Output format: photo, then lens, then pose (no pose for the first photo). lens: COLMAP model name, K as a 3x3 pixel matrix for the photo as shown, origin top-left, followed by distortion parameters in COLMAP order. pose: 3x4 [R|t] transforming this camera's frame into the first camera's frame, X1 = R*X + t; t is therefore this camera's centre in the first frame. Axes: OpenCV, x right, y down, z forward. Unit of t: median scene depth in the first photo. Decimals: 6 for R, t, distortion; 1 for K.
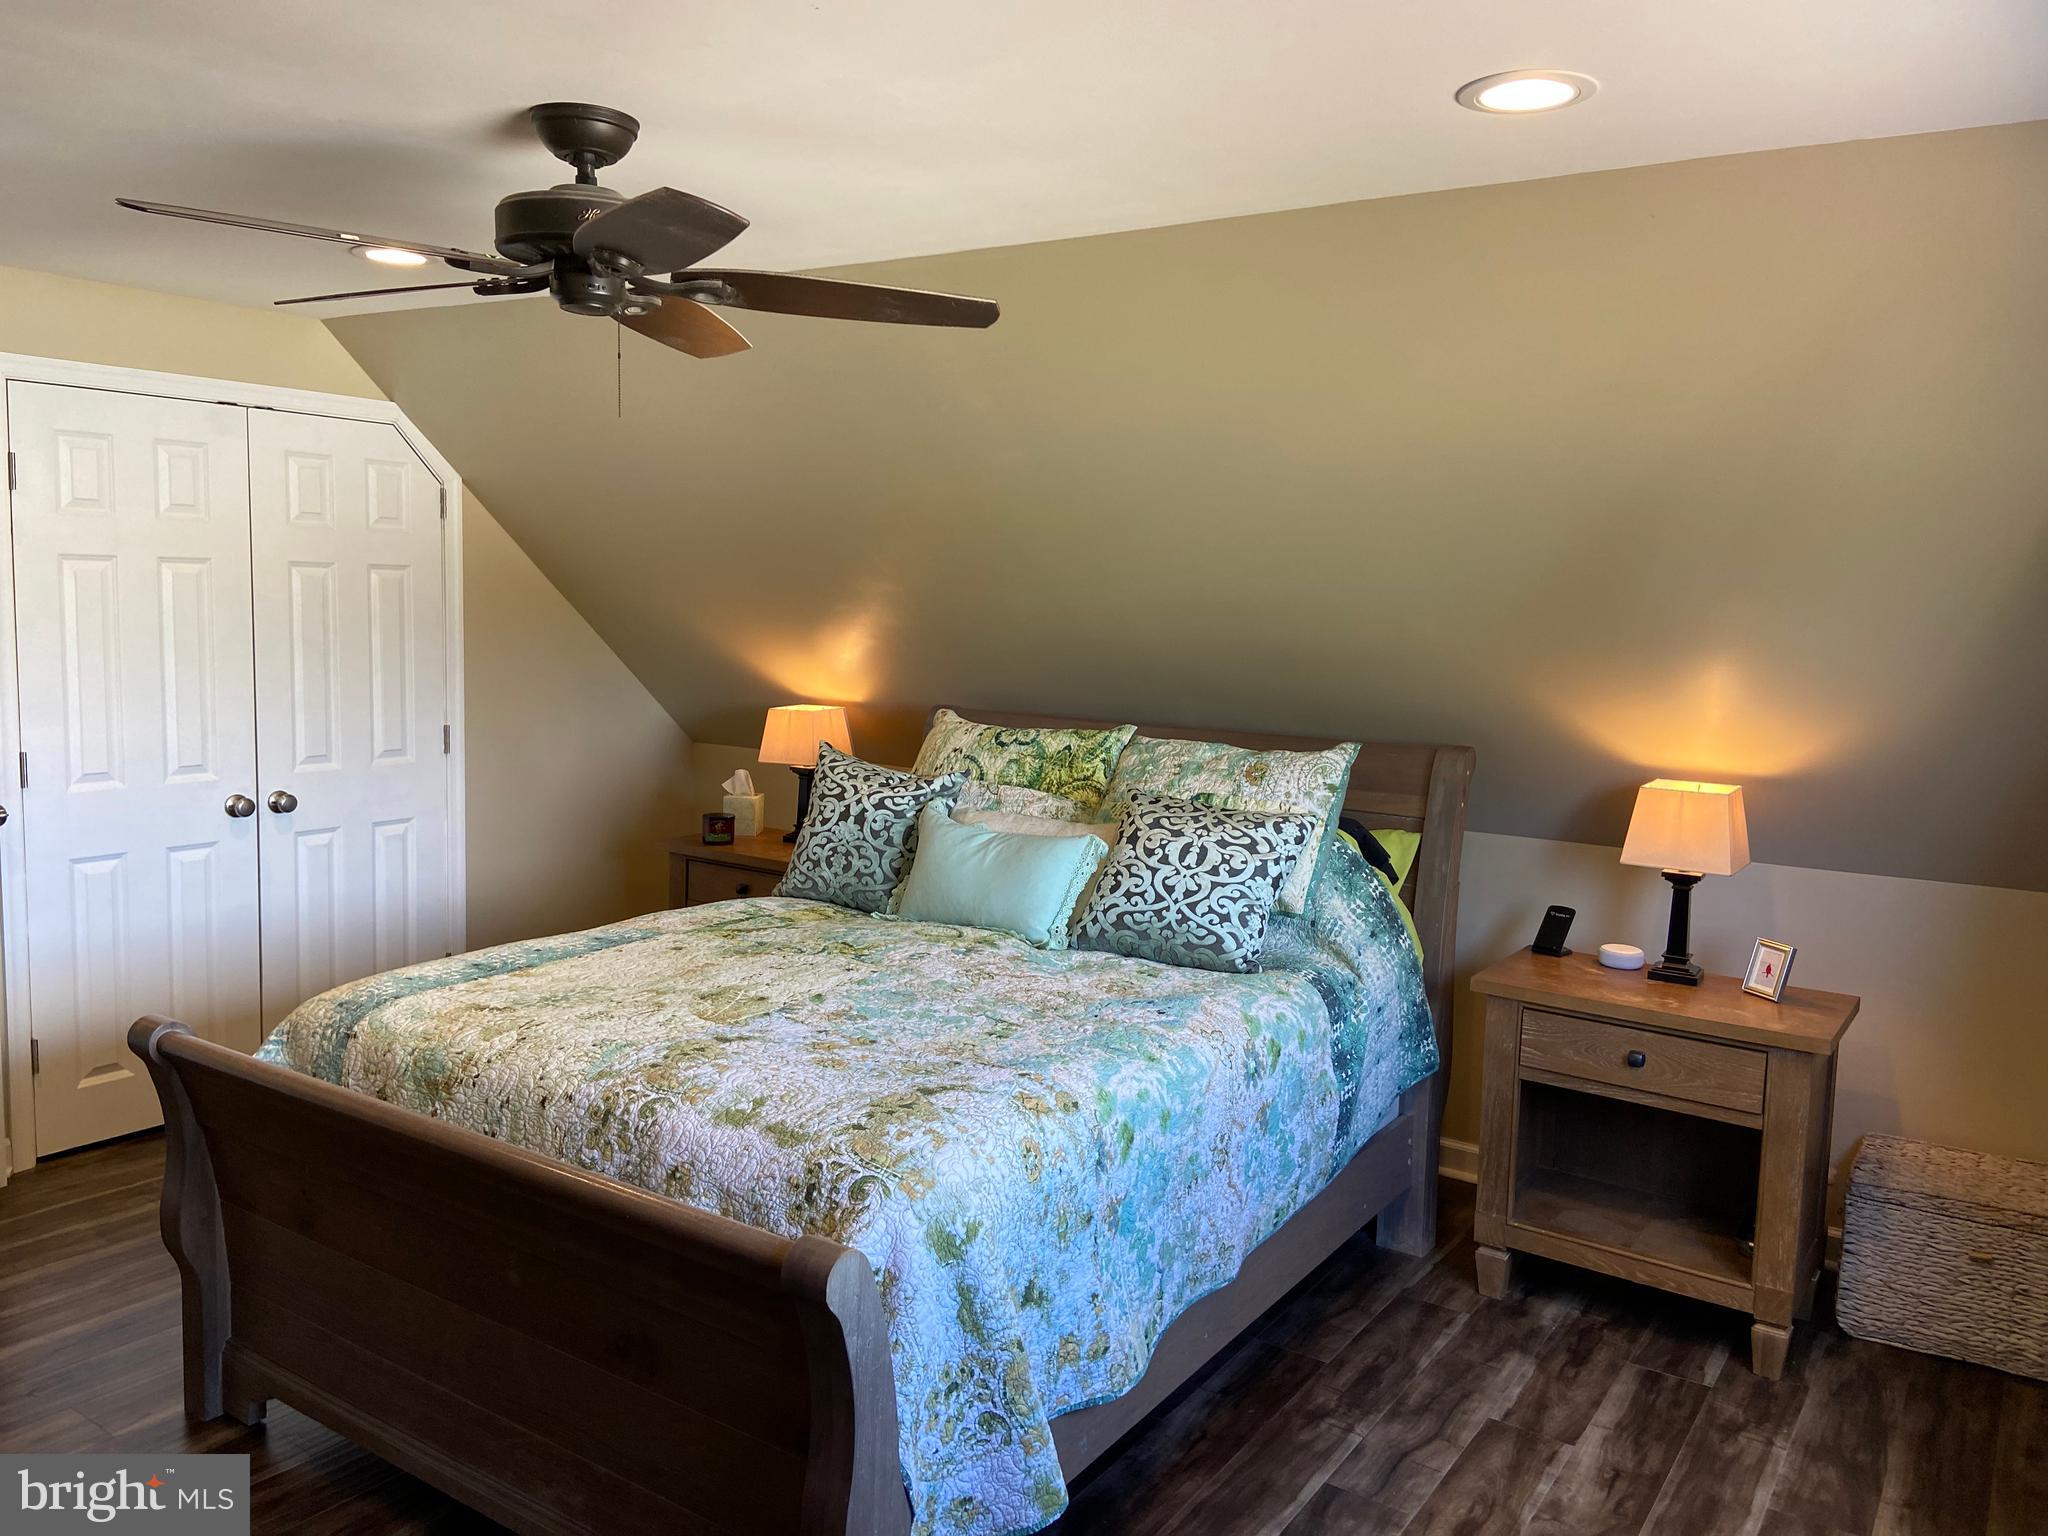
lens RADIAL K [[1534.1, 0, 1024.1], [0, 1534.1, 731.4], [0, 0, 1]] dist [0.119147, -0.182773]
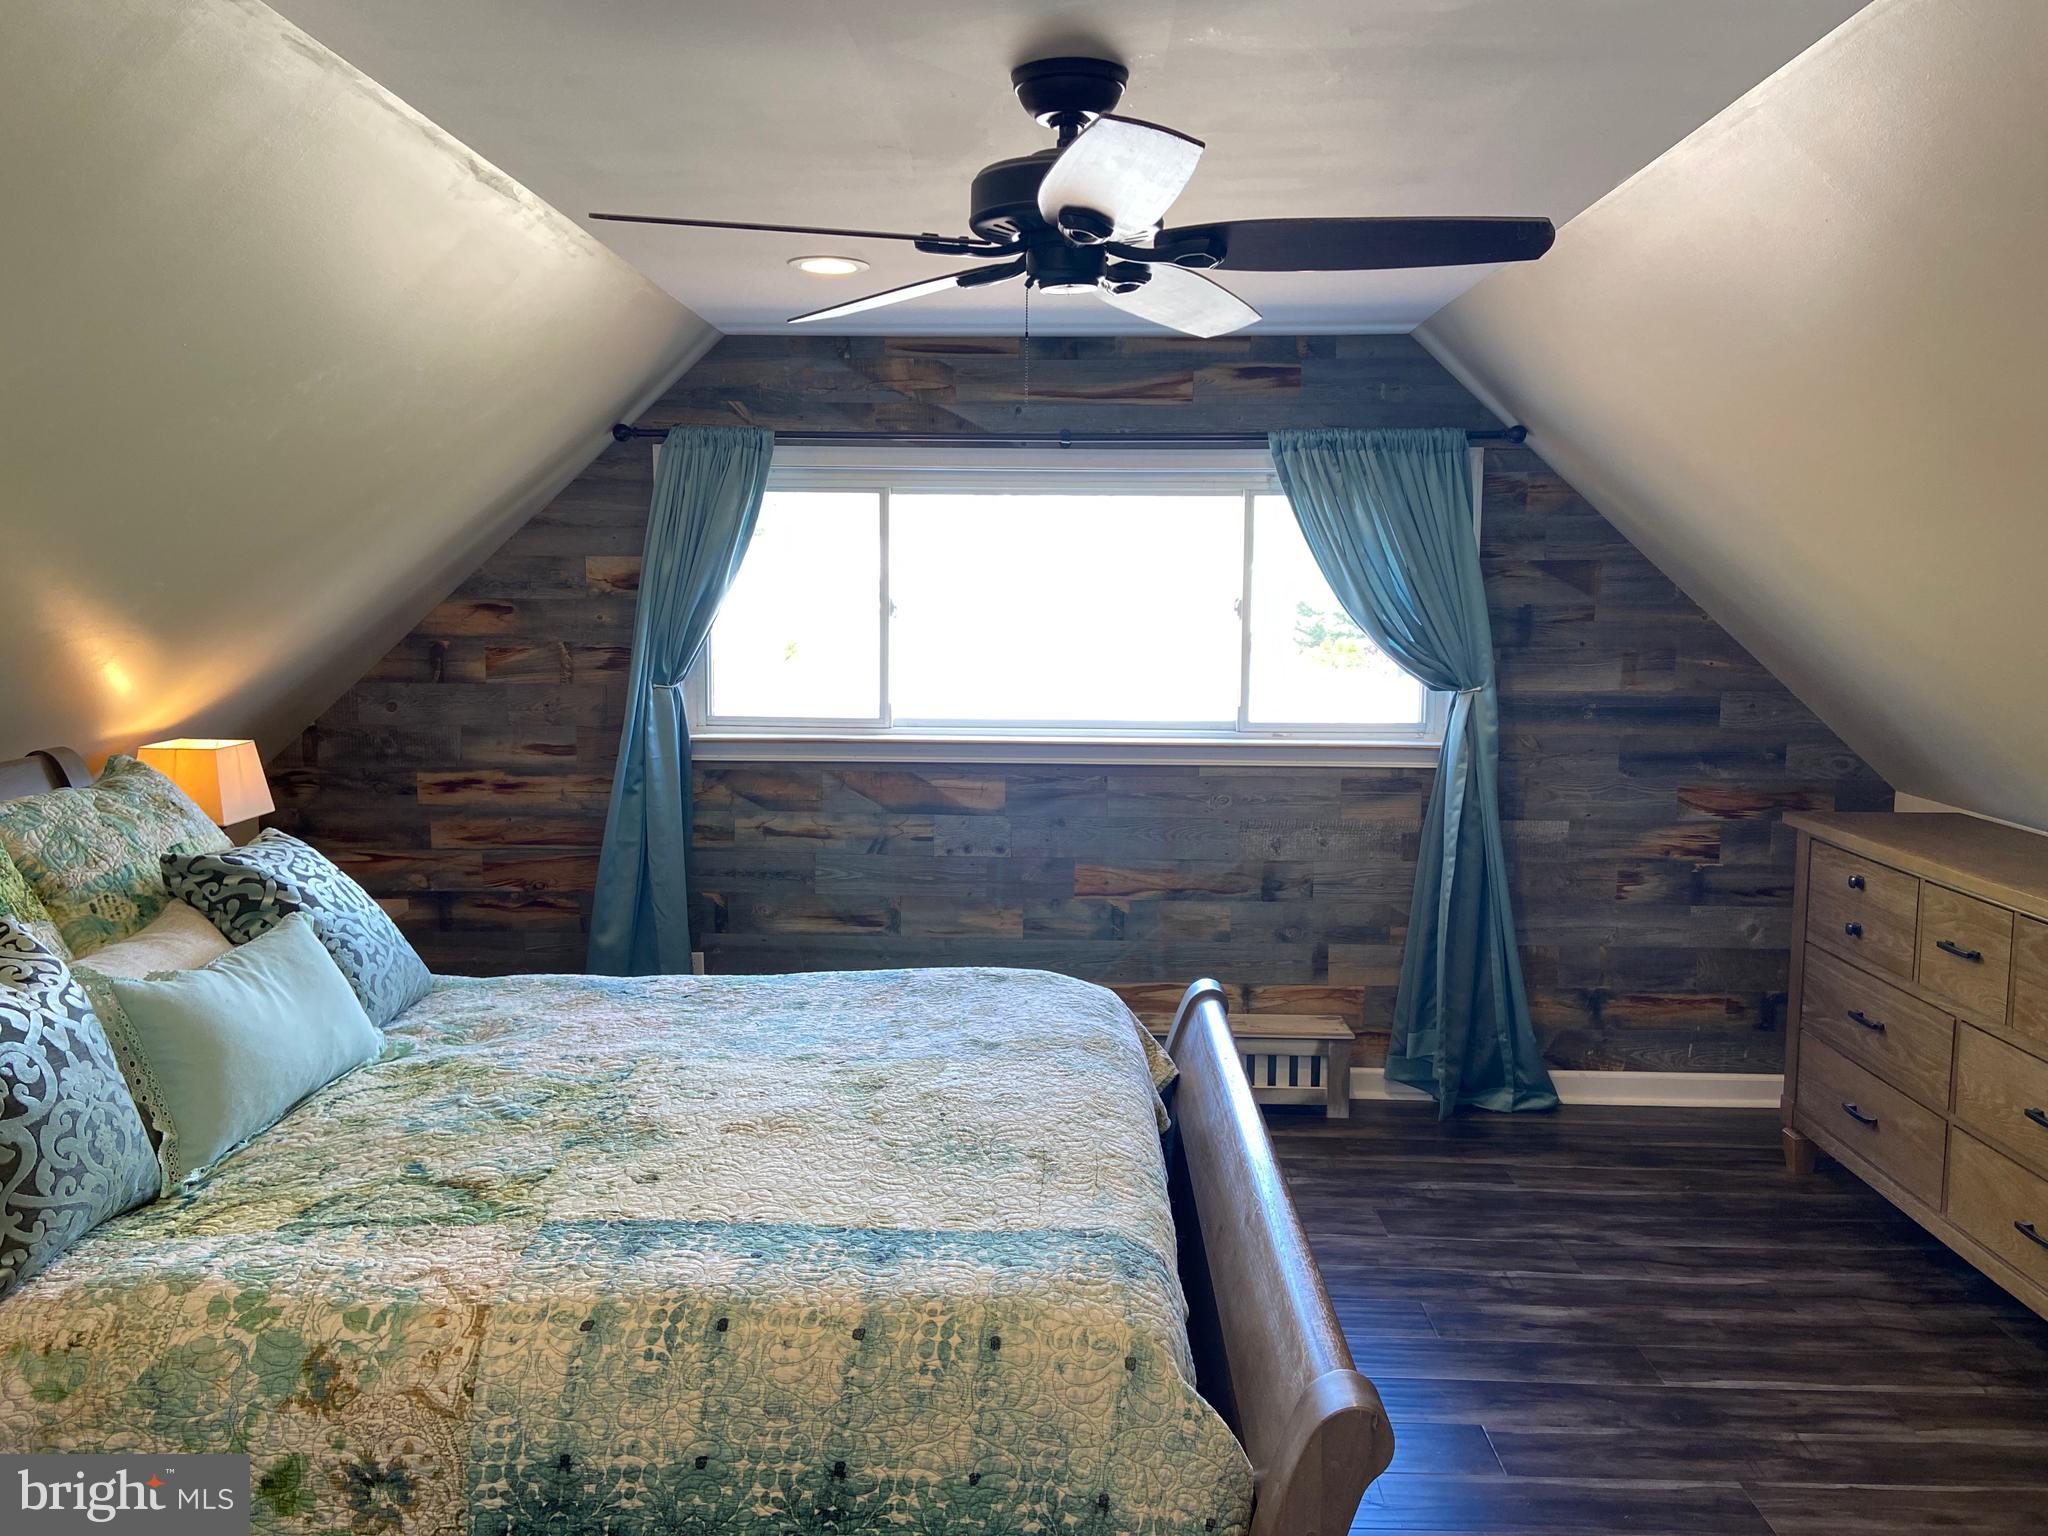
lens RADIAL K [[1527.0, 0, 1024.9], [0, 1527.0, 753.2], [0, 0, 1]] dist [0.128044, -0.167079]
pose [[-0.537580, -0.130868, 0.832996, -0.682122], [0.054684, 0.980393, 0.189315, -0.115968], [-0.841438, 0.147323, -0.519883, 0.998292]]
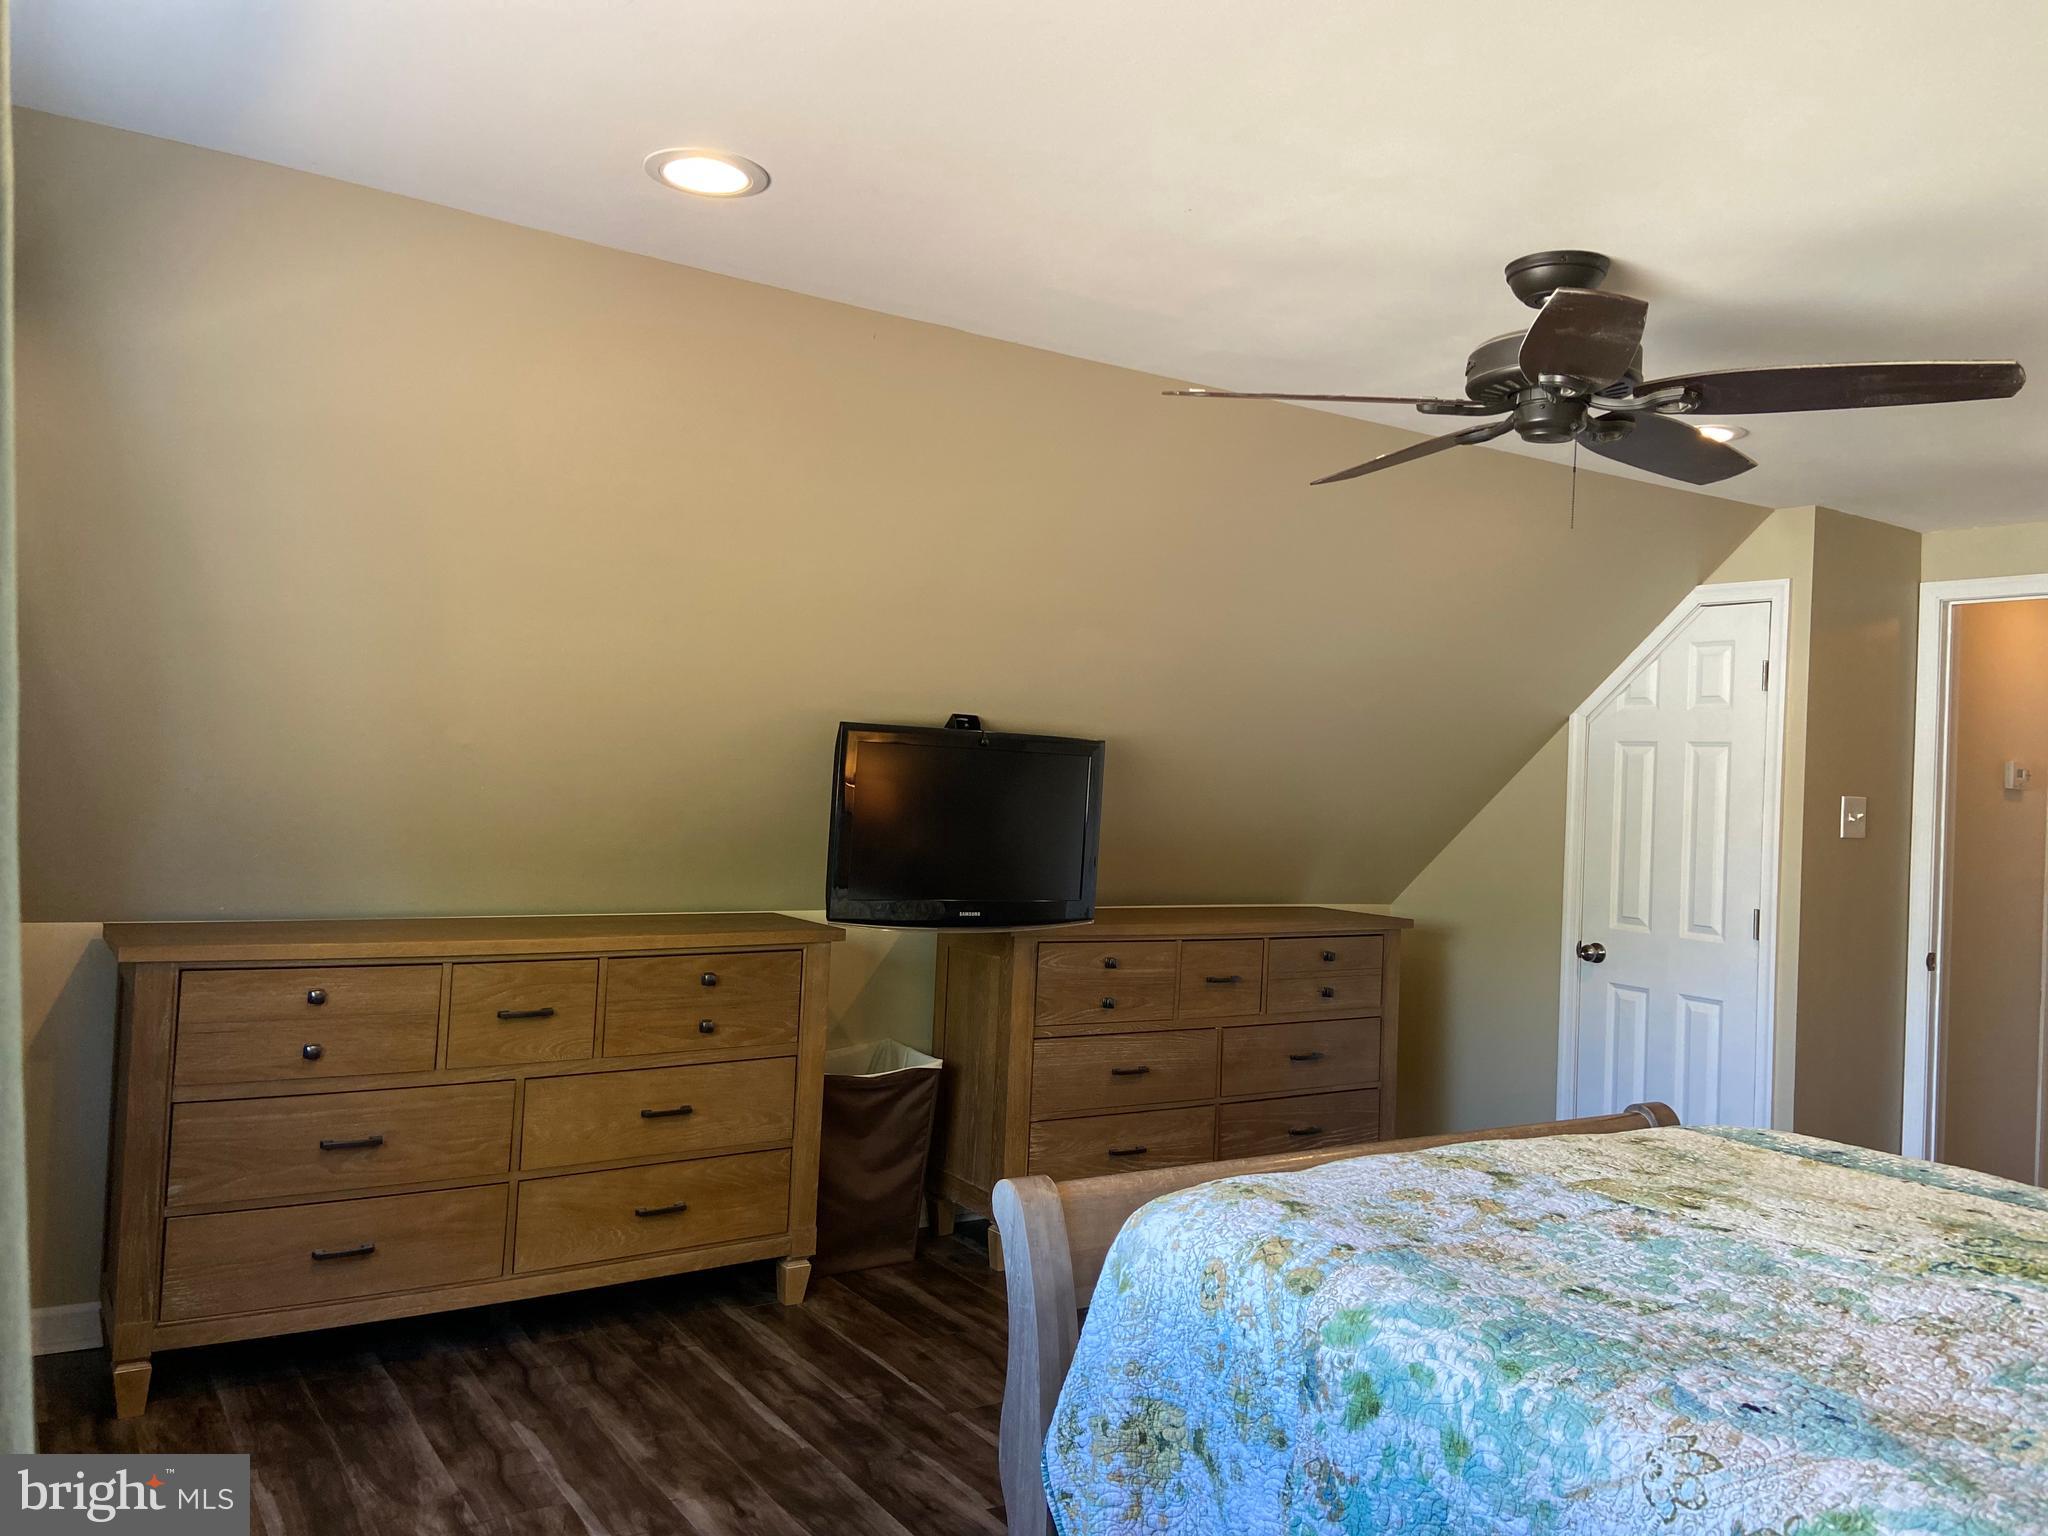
lens RADIAL K [[1521.0, 0, 1033.6], [0, 1521.0, 741.3], [0, 0, 1]] dist [0.124037, -0.157487]
pose [[-0.375940, -0.072190, -0.923828, 0.526511], [-0.142799, 0.989565, -0.019217, 0.001813], [0.915575, 0.124697, -0.382326, 0.725246]]
